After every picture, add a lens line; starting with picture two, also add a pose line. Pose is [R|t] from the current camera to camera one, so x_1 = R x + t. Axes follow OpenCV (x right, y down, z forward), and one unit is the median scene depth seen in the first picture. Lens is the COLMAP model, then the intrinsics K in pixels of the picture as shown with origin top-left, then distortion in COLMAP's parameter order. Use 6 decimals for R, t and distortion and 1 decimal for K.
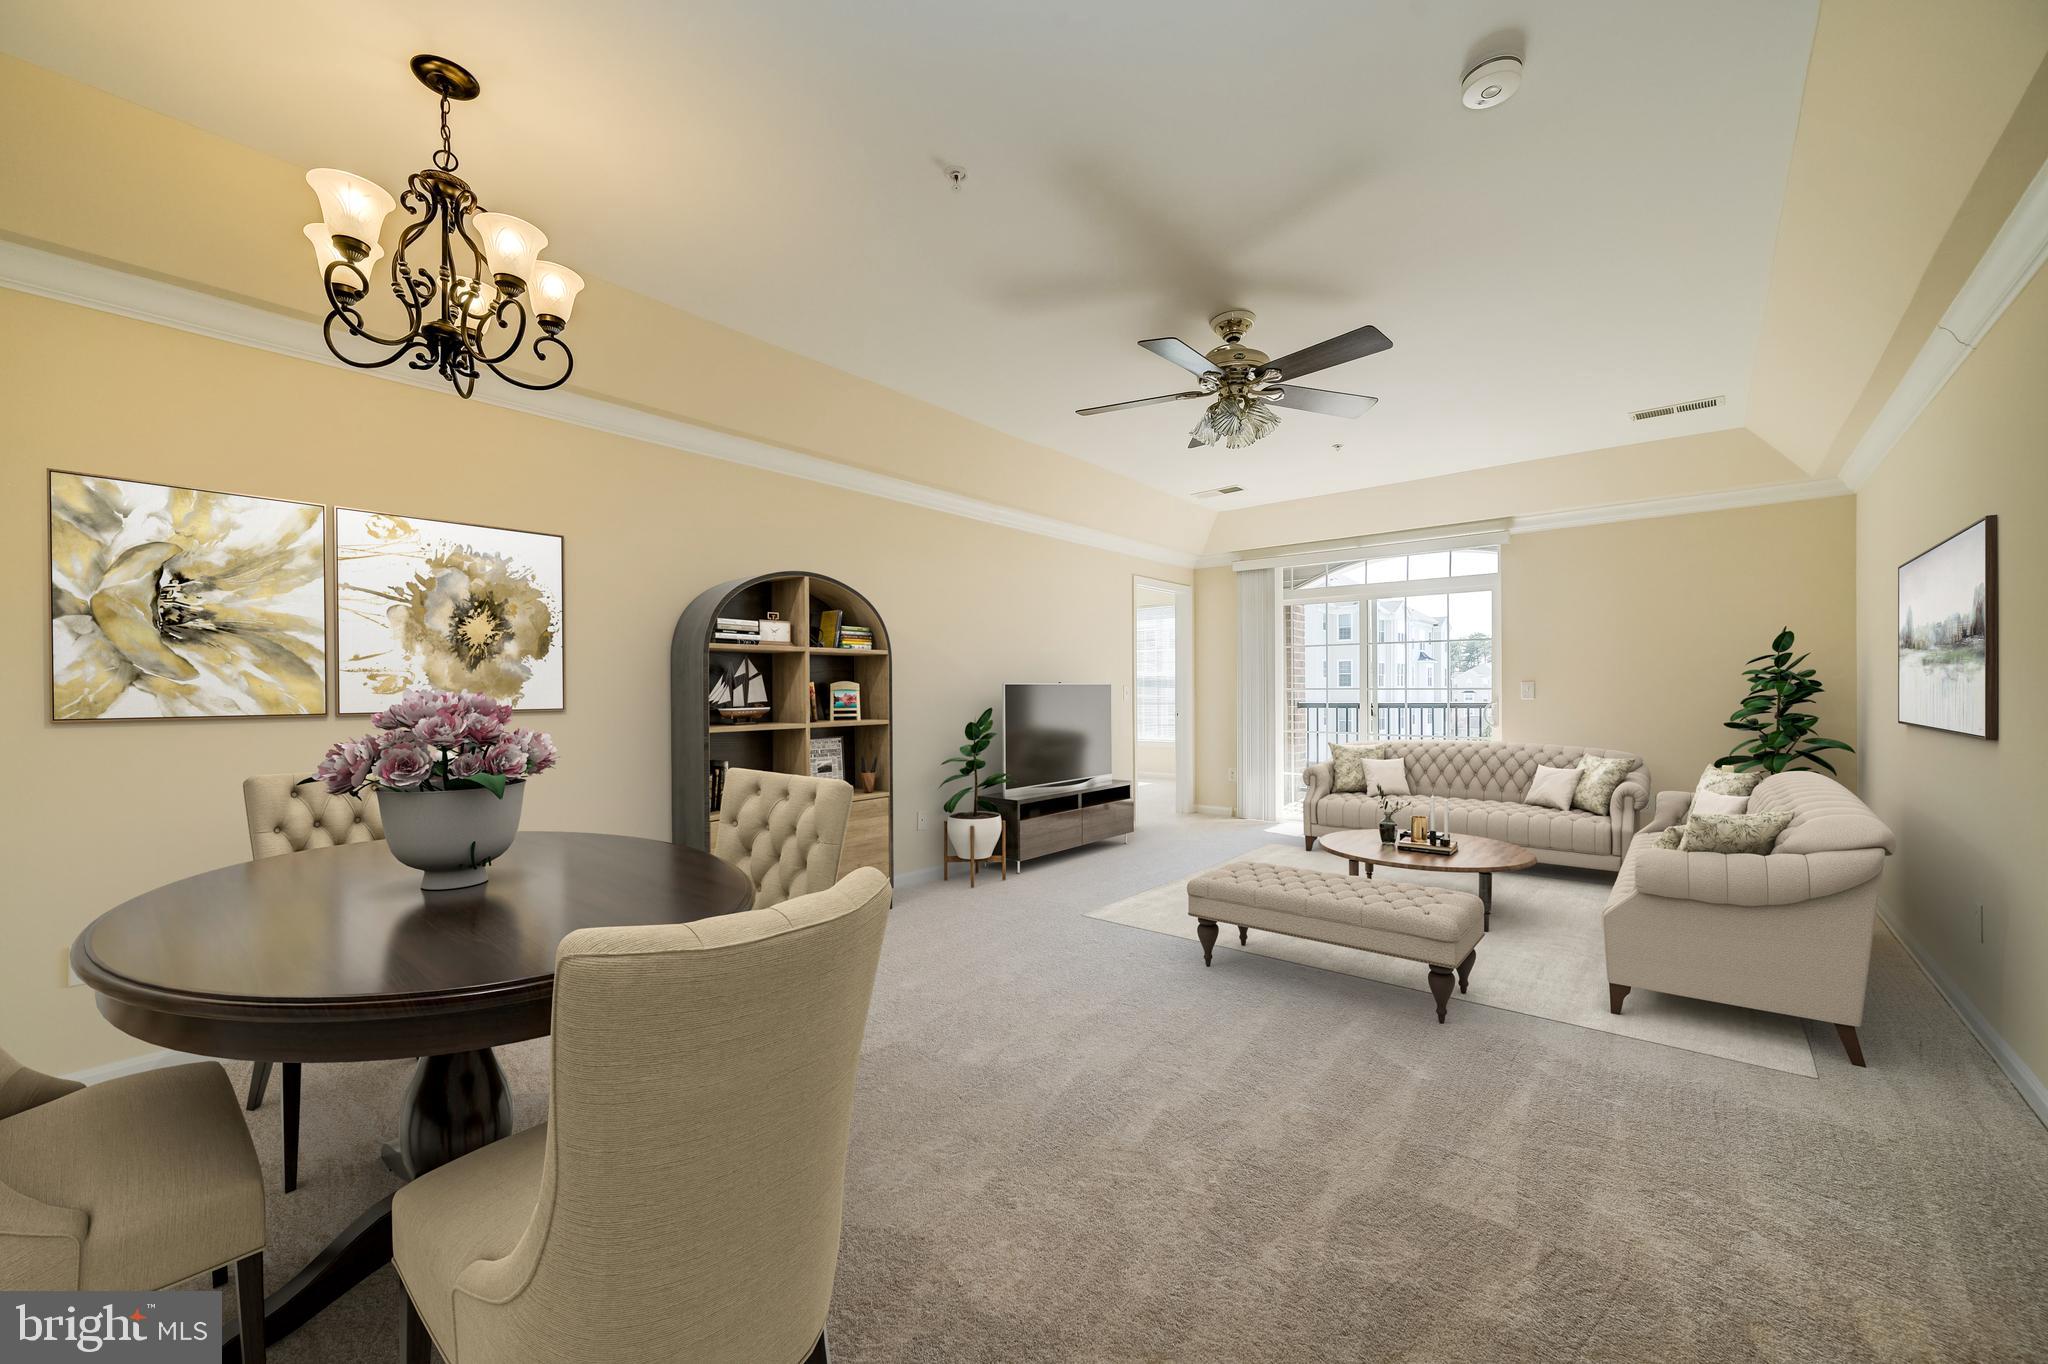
lens RADIAL K [[801.9, 0, 1024.4], [0, 801.9, 693.7], [0, 0, 1]] dist [0.003379, 0.000182]
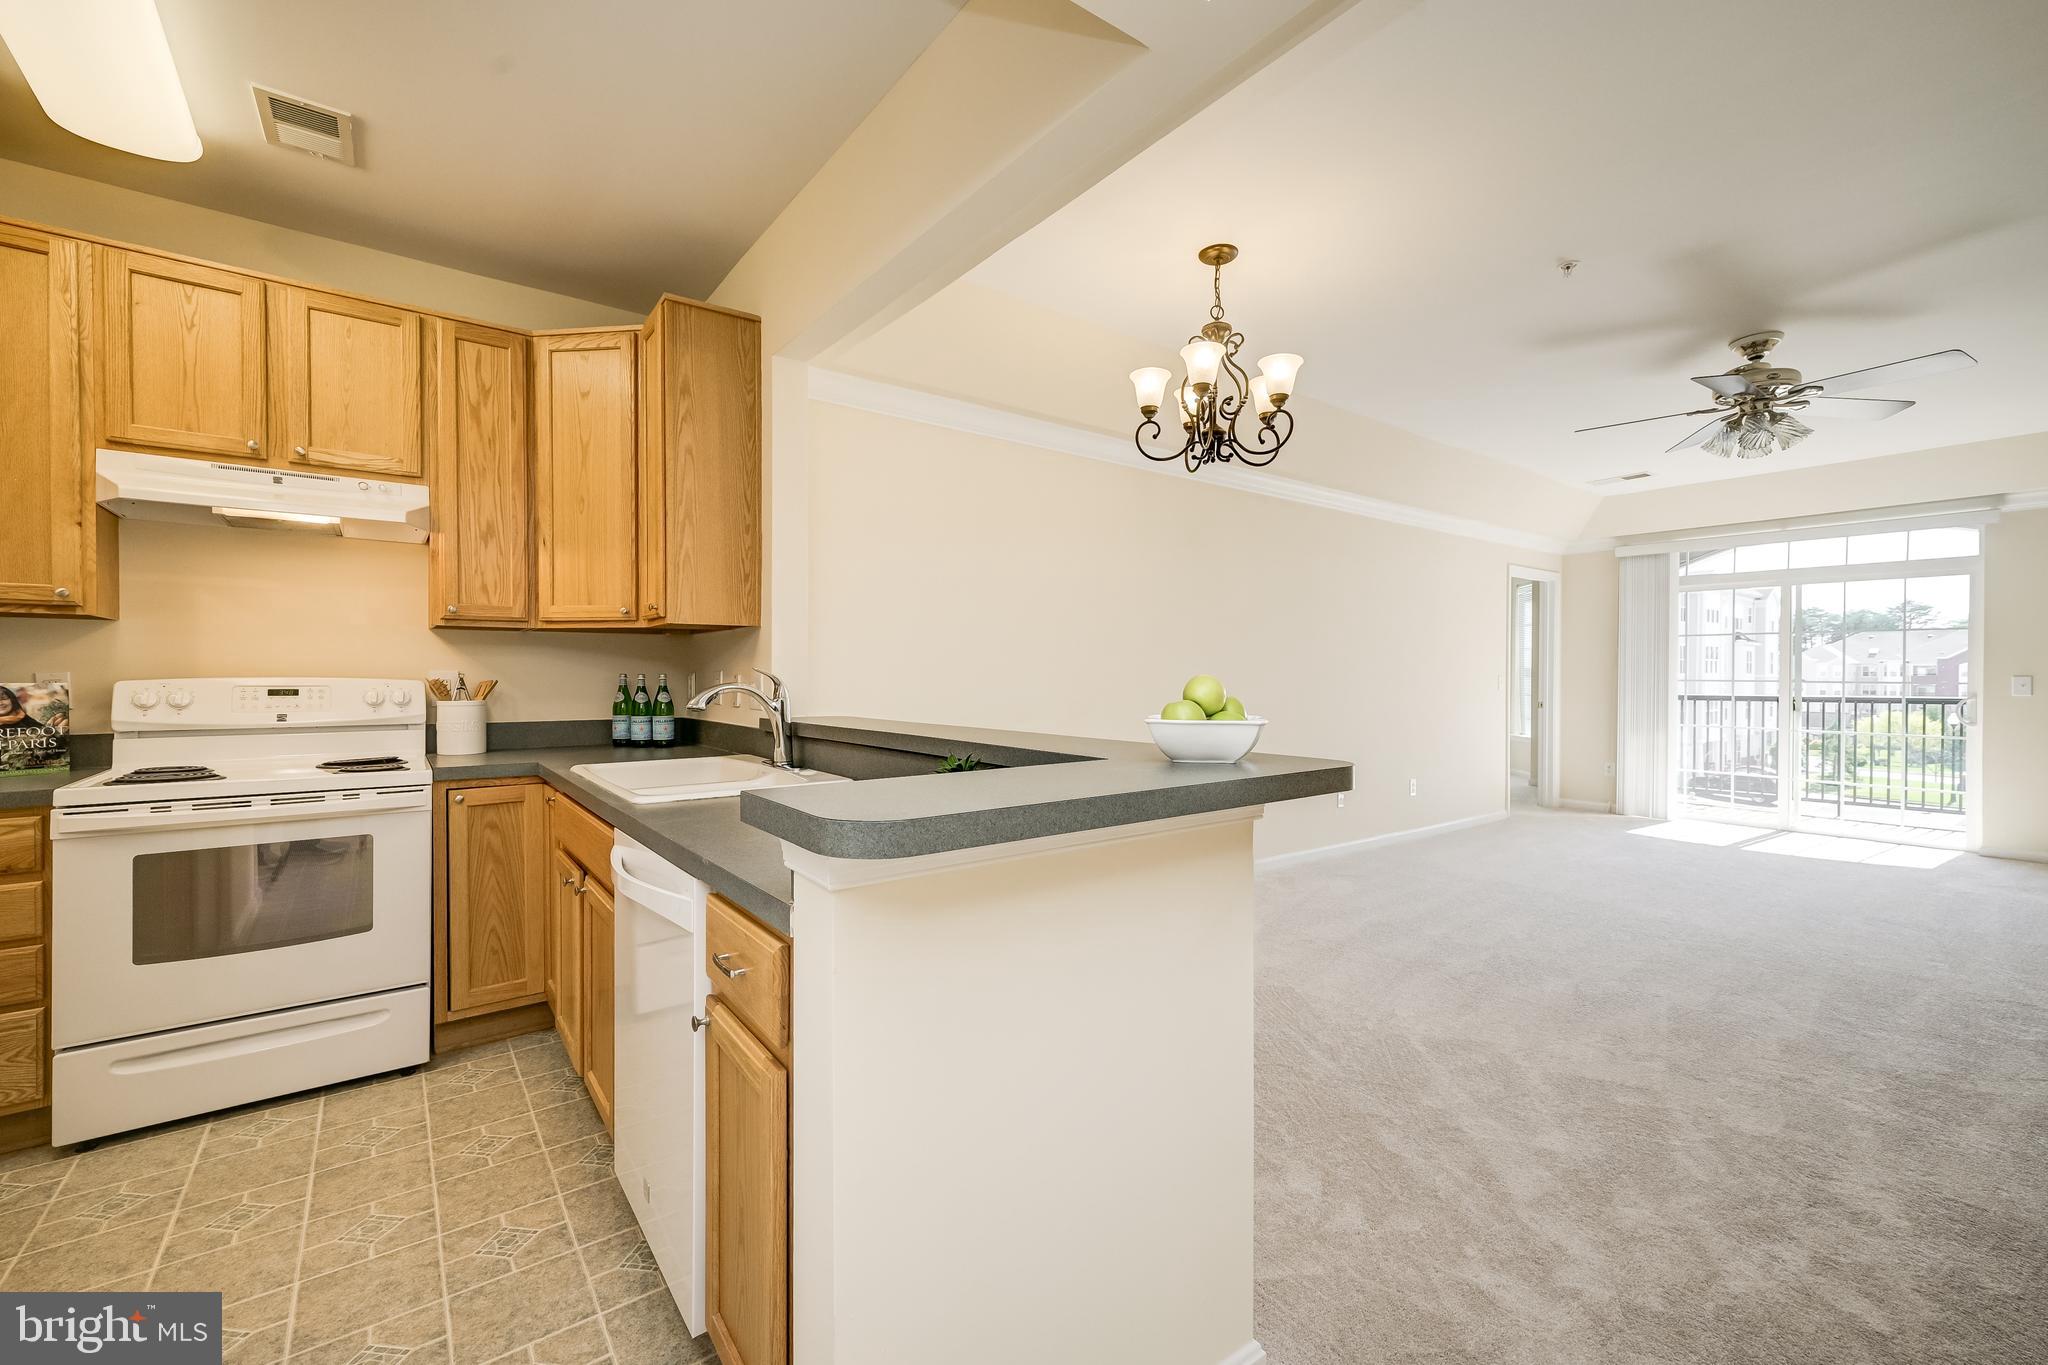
lens RADIAL K [[846.9, 0, 1022.6], [0, 846.9, 678.7], [0, 0, 1]] dist [0.012291, 0.000018]
pose [[0.973838, 0.010881, -0.226981, -0.312144], [-0.010382, 0.999940, 0.003395, -0.004983], [0.227004, -0.000950, 0.973893, -0.244193]]
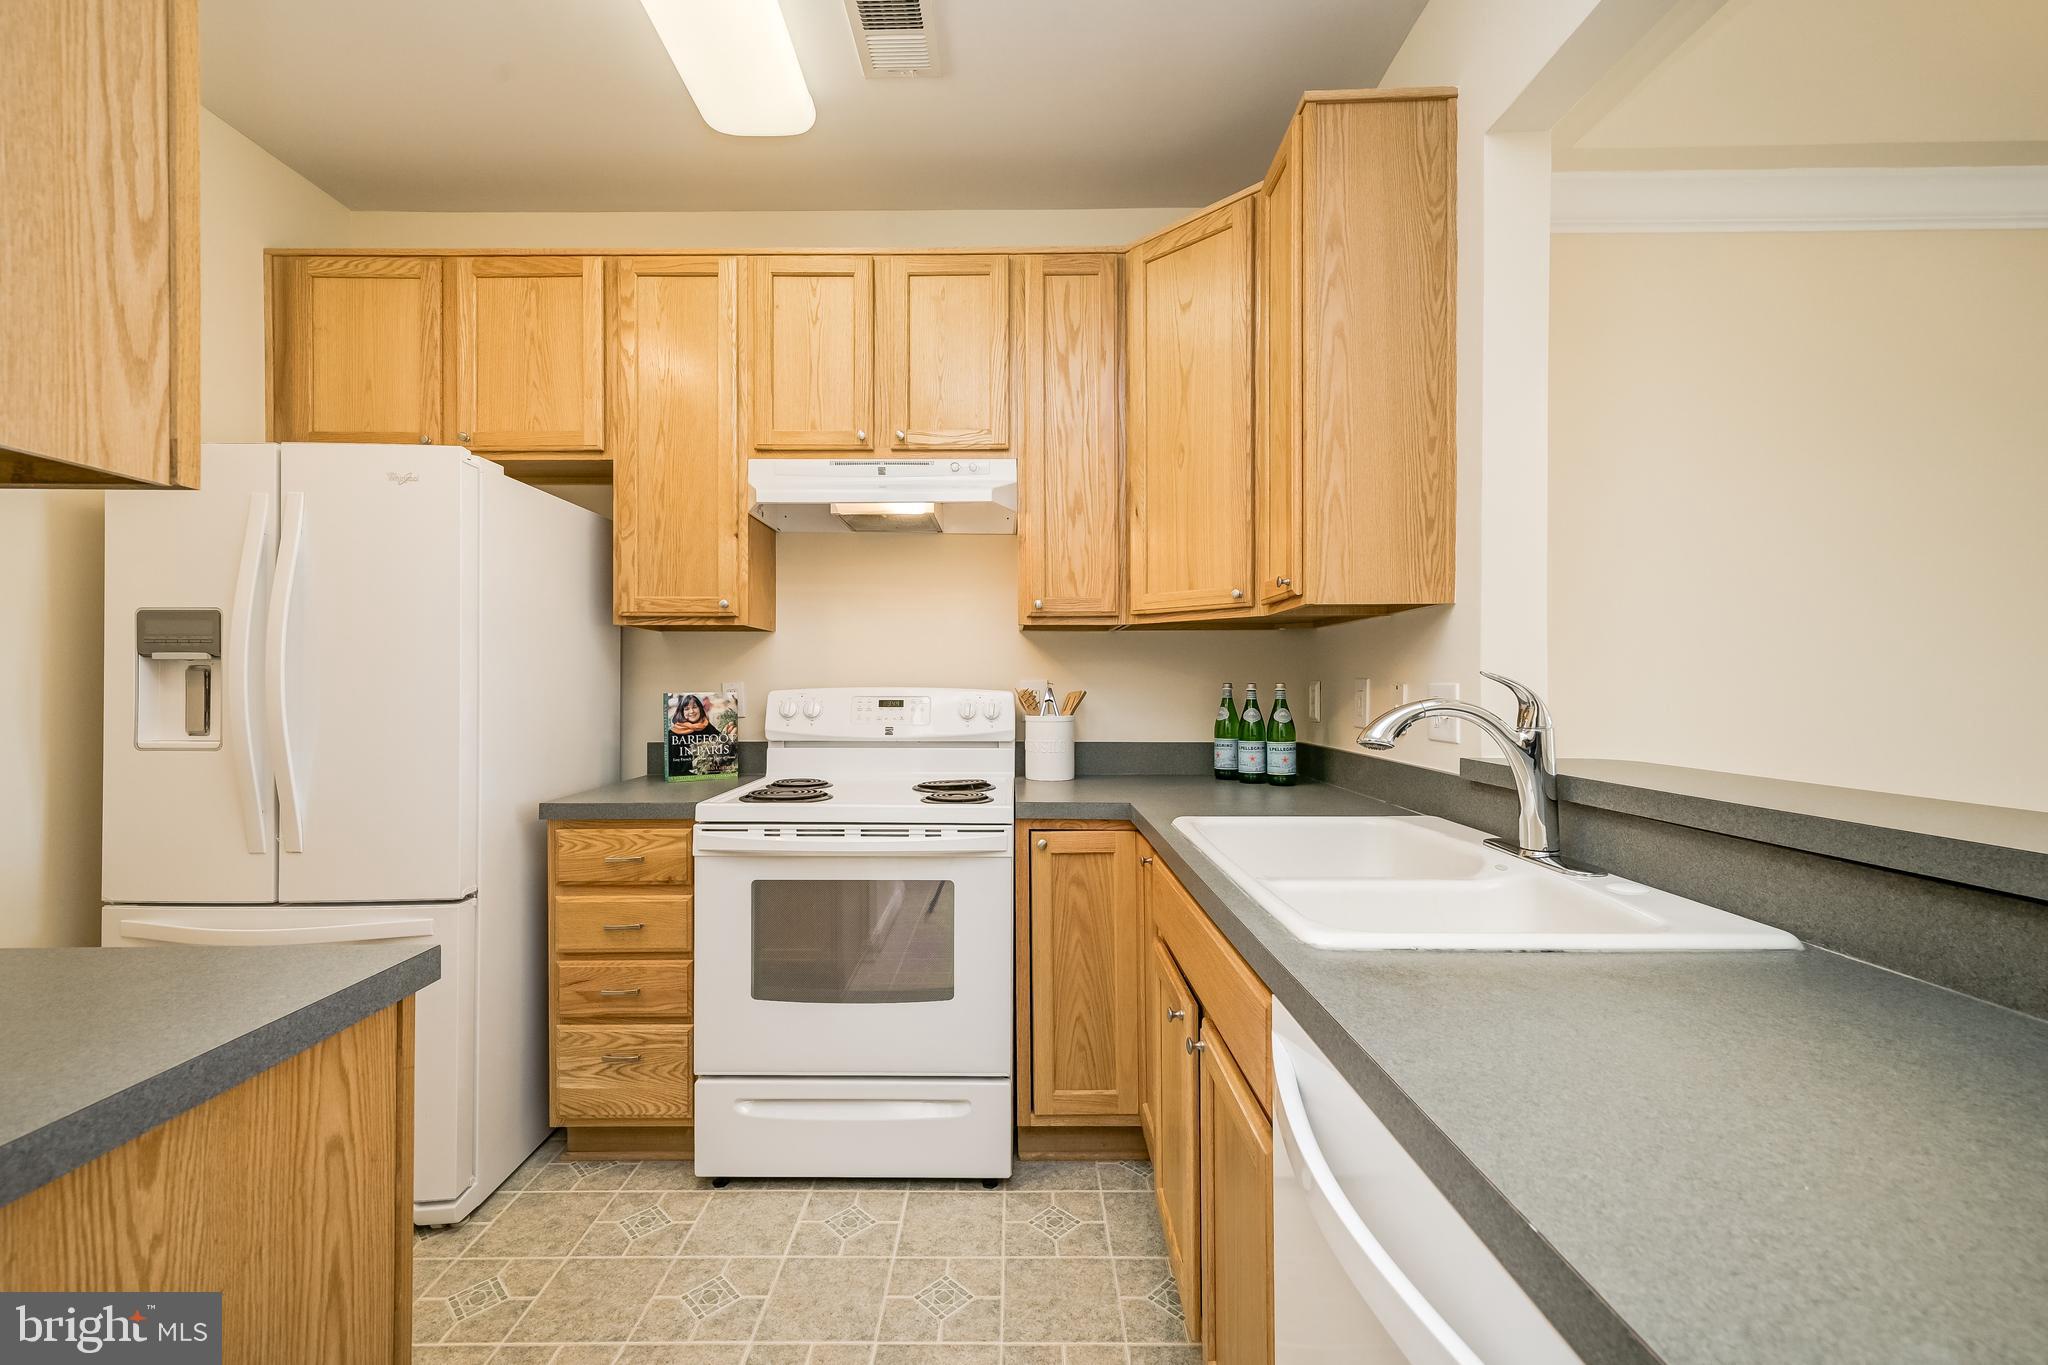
lens RADIAL K [[855.7, 0, 1012.6], [0, 855.7, 681.8], [0, 0, 1]] dist [0.010790, 0.000526]
pose [[0.639423, 0.007554, -0.768818, -0.486757], [-0.007880, 0.999964, 0.003270, -0.004431], [0.768814, 0.003967, 0.639460, -0.060200]]
